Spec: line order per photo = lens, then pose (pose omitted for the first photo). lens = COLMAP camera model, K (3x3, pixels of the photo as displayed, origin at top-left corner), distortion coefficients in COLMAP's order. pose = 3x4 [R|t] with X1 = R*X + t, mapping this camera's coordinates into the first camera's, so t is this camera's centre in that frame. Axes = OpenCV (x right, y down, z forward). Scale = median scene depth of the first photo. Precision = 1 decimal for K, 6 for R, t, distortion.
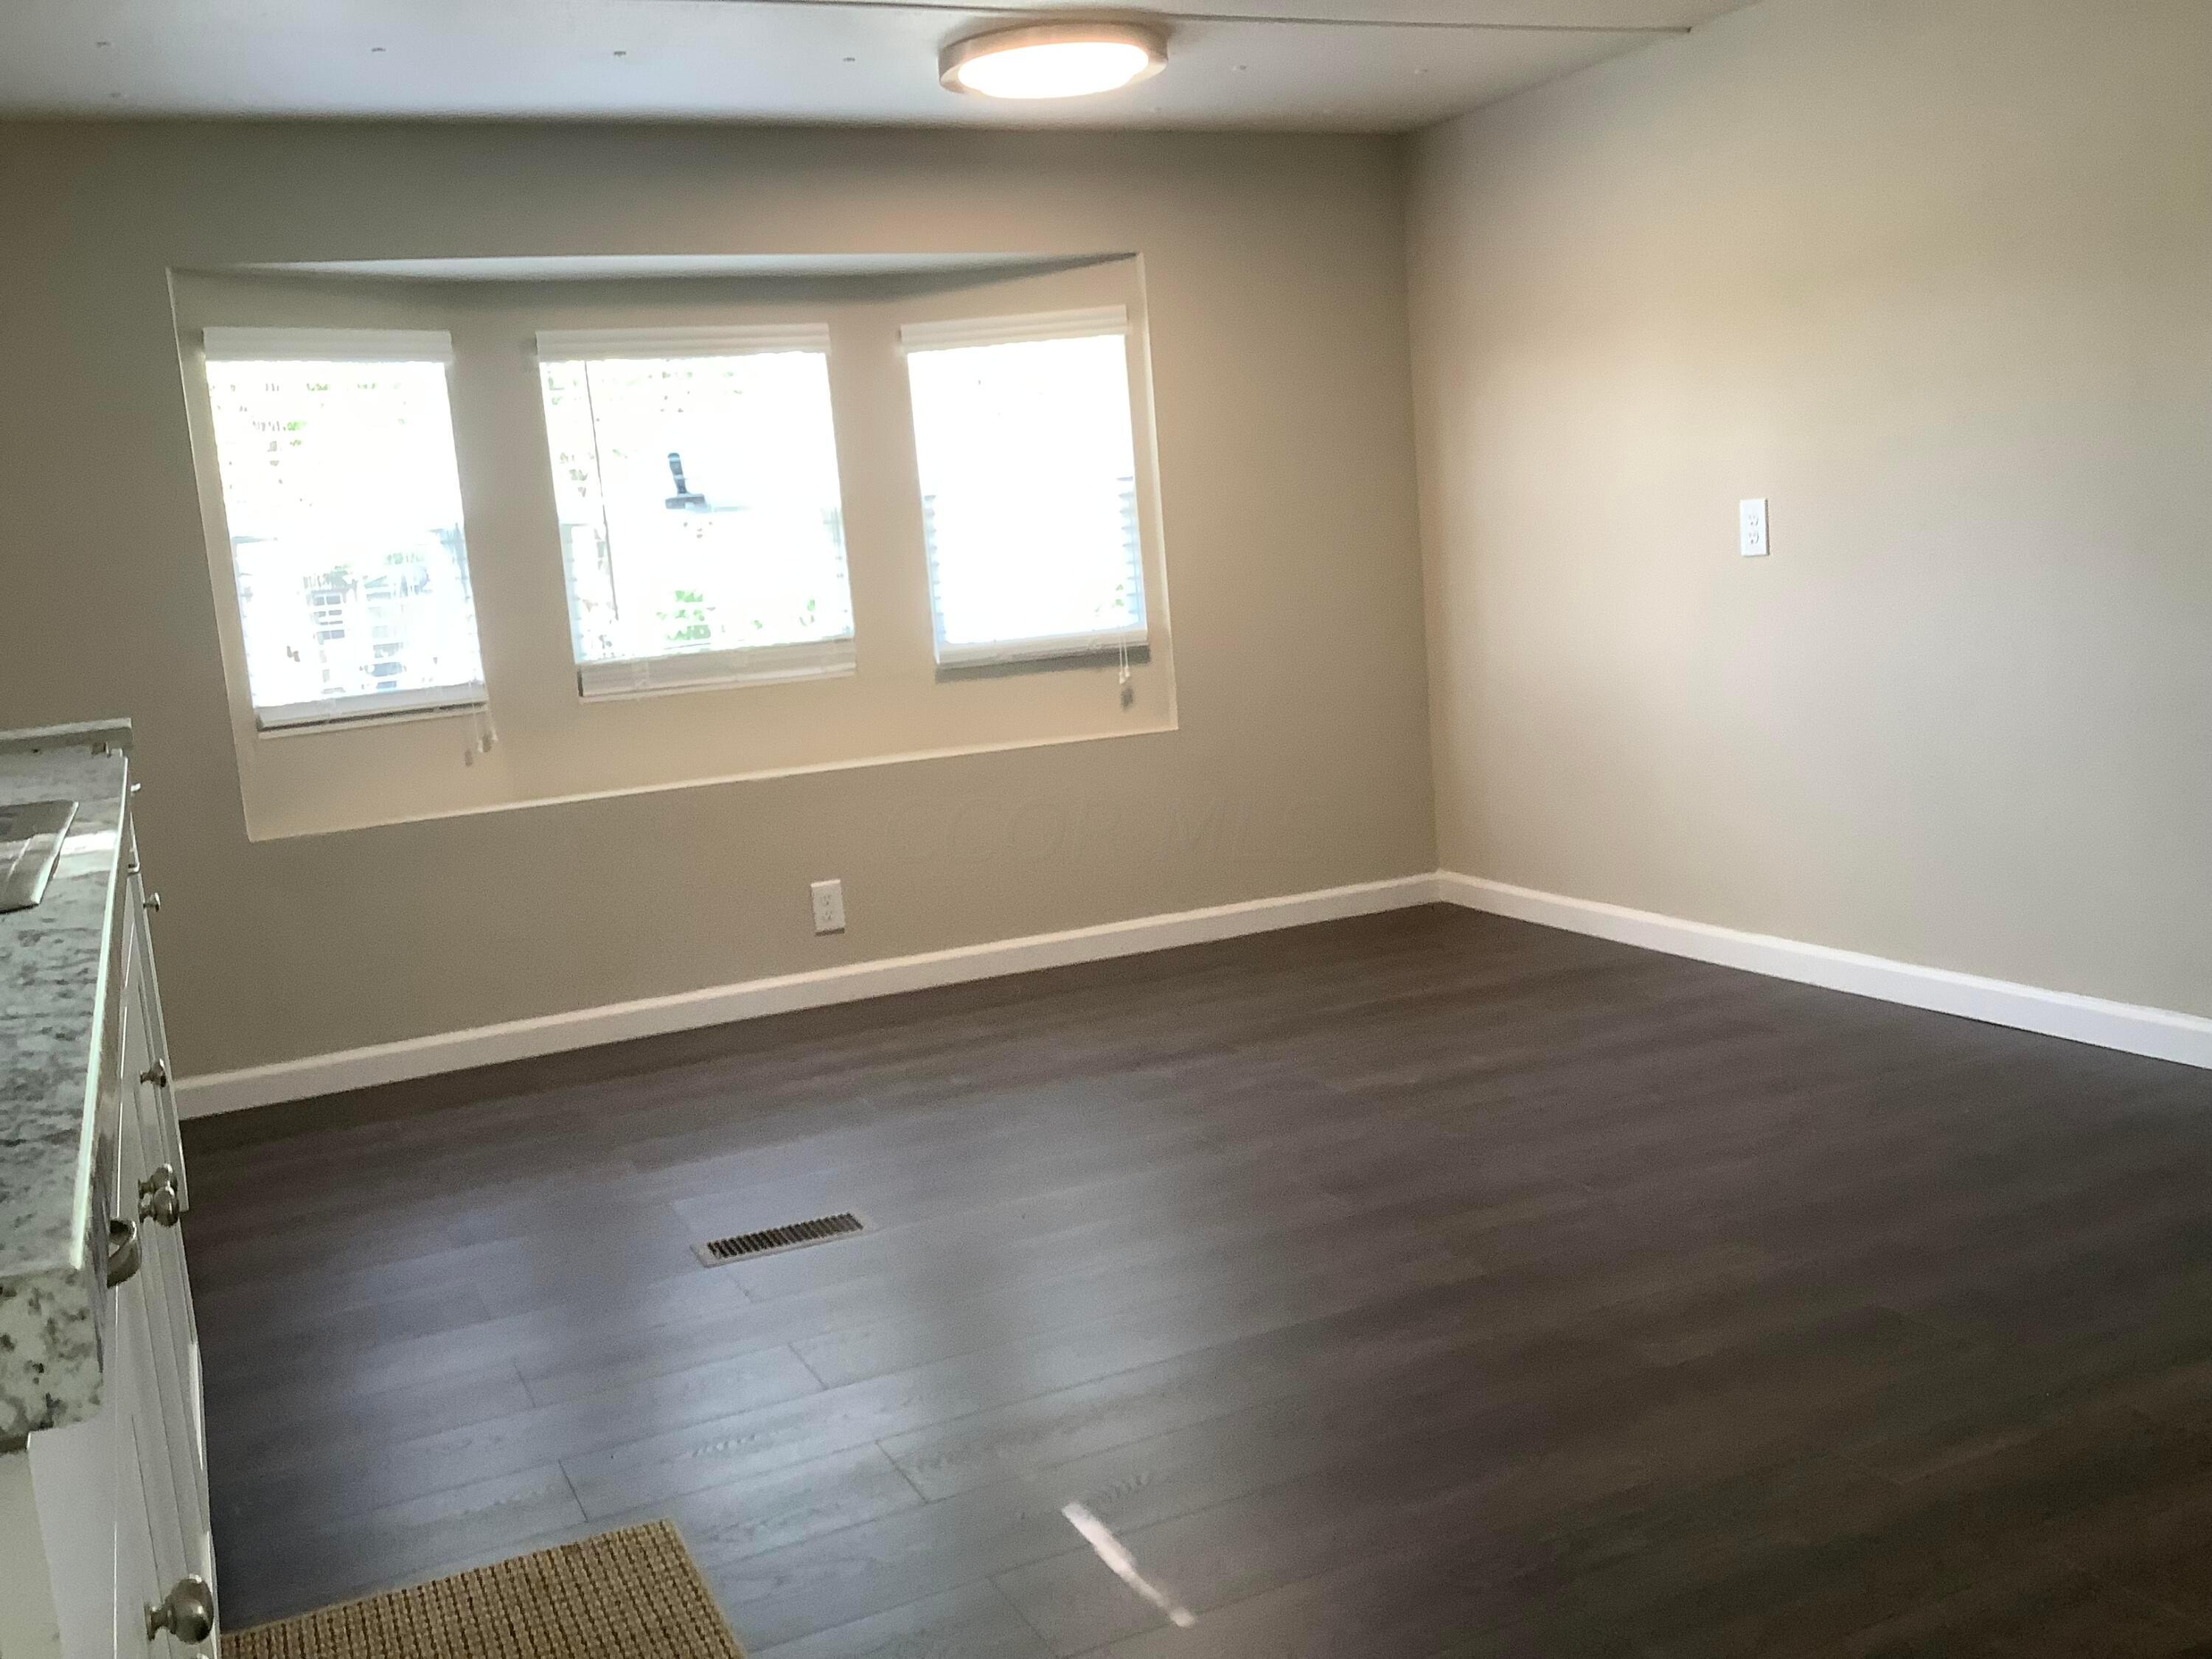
lens RADIAL K [[2012.8, 0, 1106.0], [0, 2012.8, 829.5], [0, 0, 1]] dist [0.095402, -0.256375]
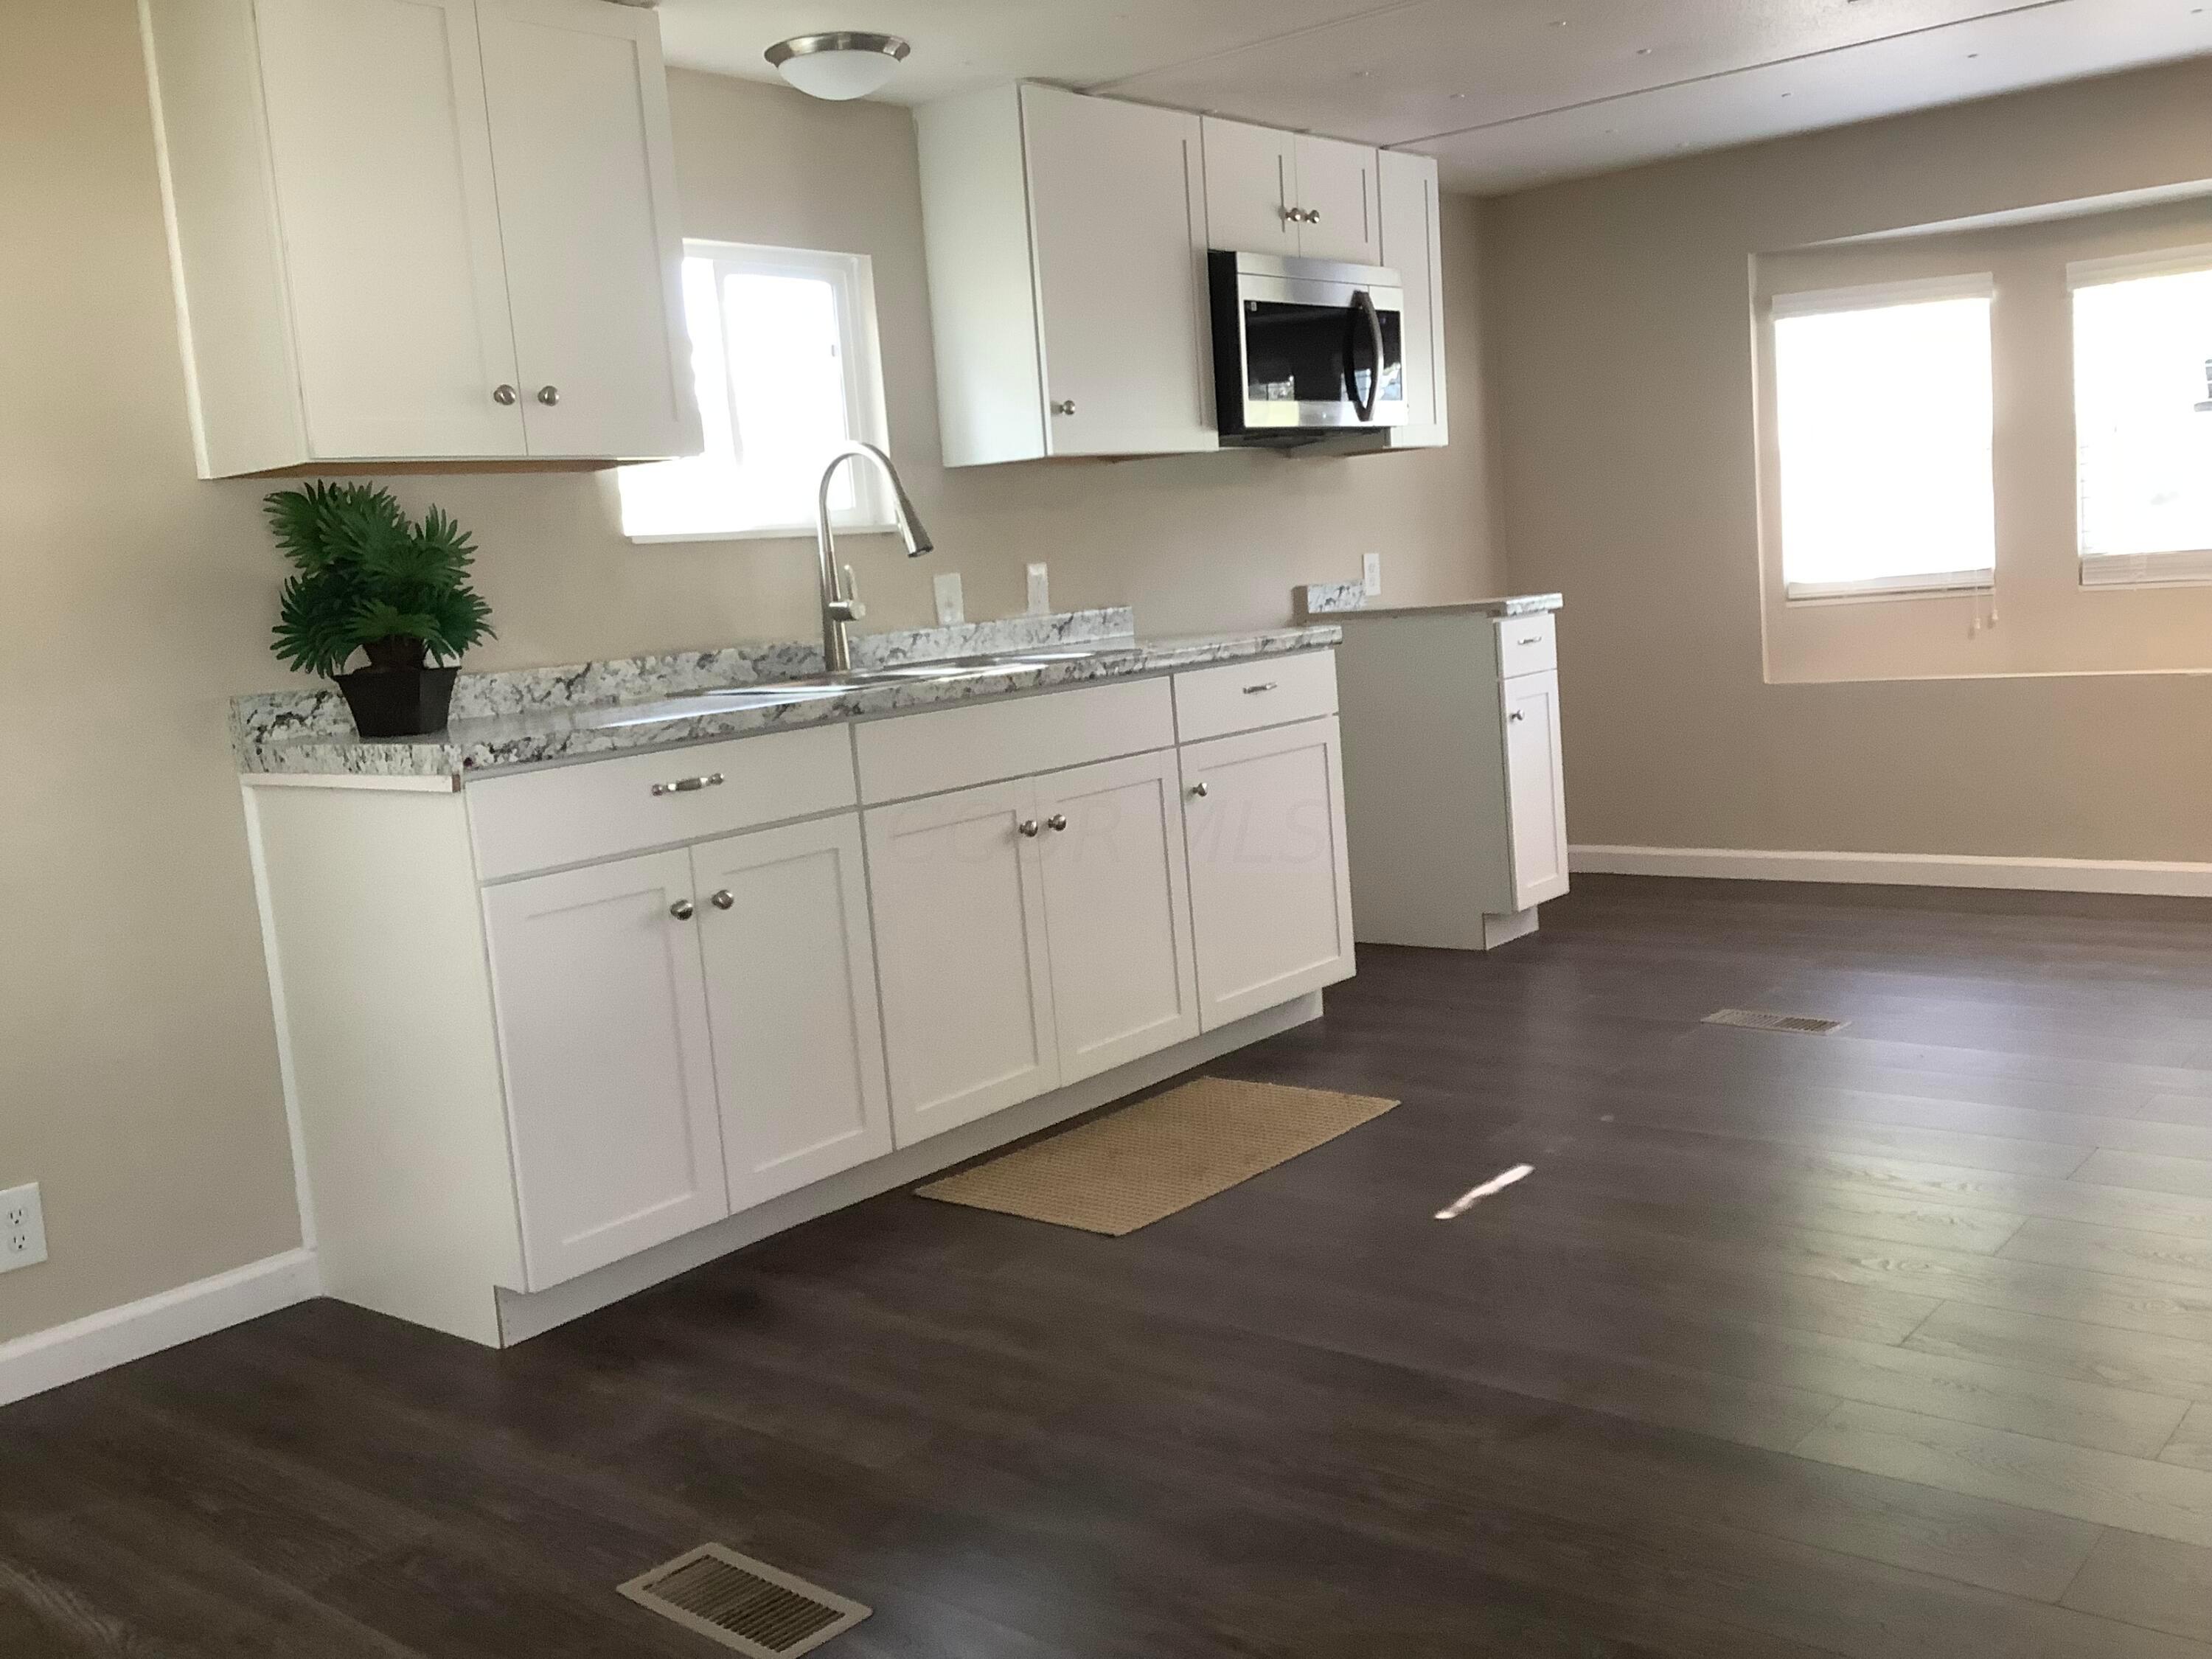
lens RADIAL K [[2012.8, 0, 1106.0], [0, 2012.8, 829.5], [0, 0, 1]] dist [0.095402, -0.256375]
pose [[0.427881, 0.162379, -0.889129, 0.528605], [-0.080842, 0.986662, 0.141288, -0.046692], [0.900212, 0.011425, 0.435301, 0.022161]]
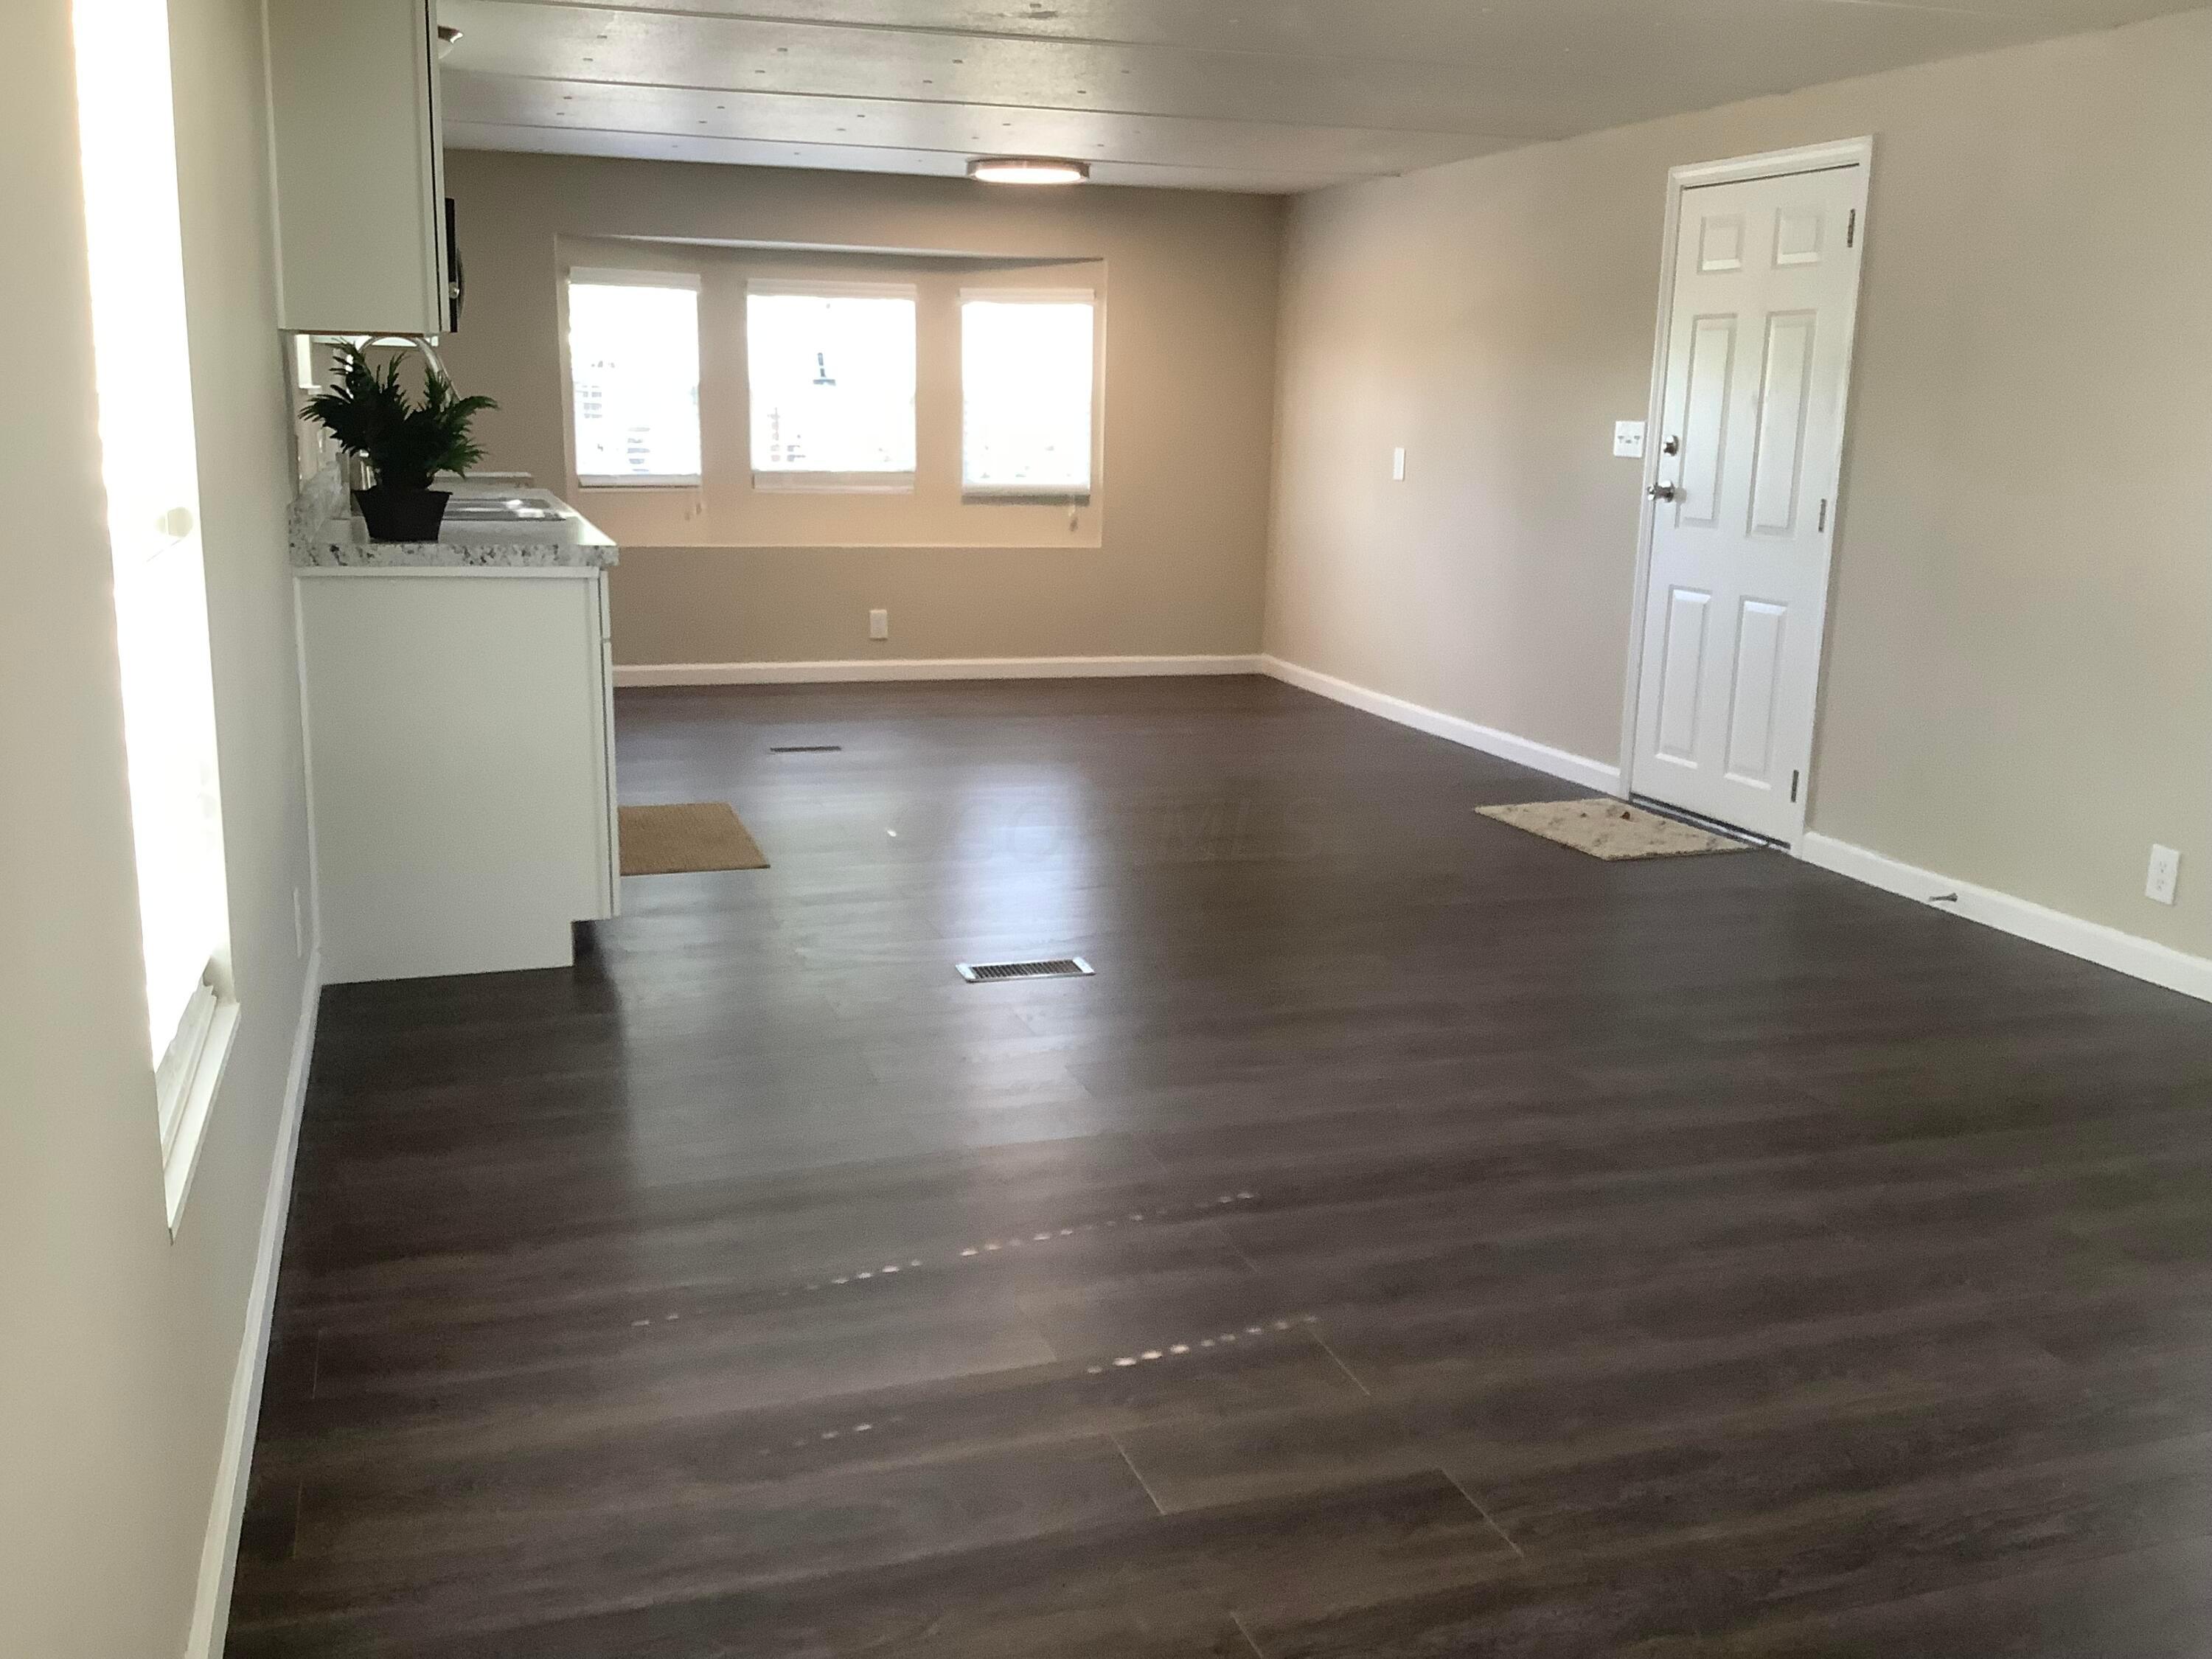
lens RADIAL K [[2012.8, 0, 1106.0], [0, 2012.8, 829.5], [0, 0, 1]] dist [0.095402, -0.256375]
pose [[0.987573, 0.123115, -0.097685, 0.246829], [-0.115465, 0.990047, 0.080462, 0.049794], [0.106619, -0.068183, 0.991959, -0.716674]]
